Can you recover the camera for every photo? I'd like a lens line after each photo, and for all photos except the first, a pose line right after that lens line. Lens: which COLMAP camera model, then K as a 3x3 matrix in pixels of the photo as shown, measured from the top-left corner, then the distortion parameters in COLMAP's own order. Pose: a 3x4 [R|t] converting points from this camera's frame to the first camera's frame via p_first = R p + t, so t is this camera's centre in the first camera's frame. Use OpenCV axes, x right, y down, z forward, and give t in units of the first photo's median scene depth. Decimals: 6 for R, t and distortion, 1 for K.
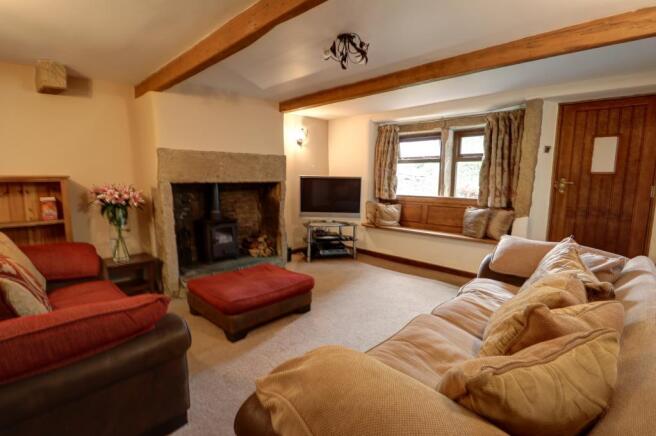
lens RADIAL K [[307.4, 0, 329.8], [0, 307.4, 219.3], [0, 0, 1]] dist [-0.004131, -0.002212]
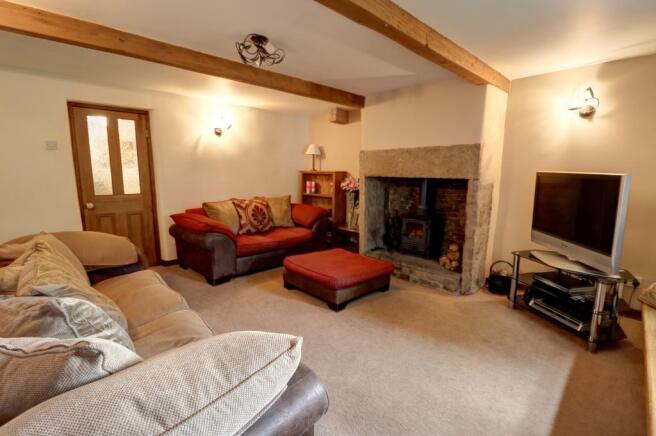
lens RADIAL K [[307.4, 0, 329.4], [0, 307.4, 215.4], [0, 0, 1]] dist [-0.004131, -0.002212]
pose [[-0.030541, 0.143696, -0.989150, 0.651296], [-0.142282, 0.978909, 0.146602, -0.103871], [0.989355, 0.145216, -0.009451, 0.725613]]
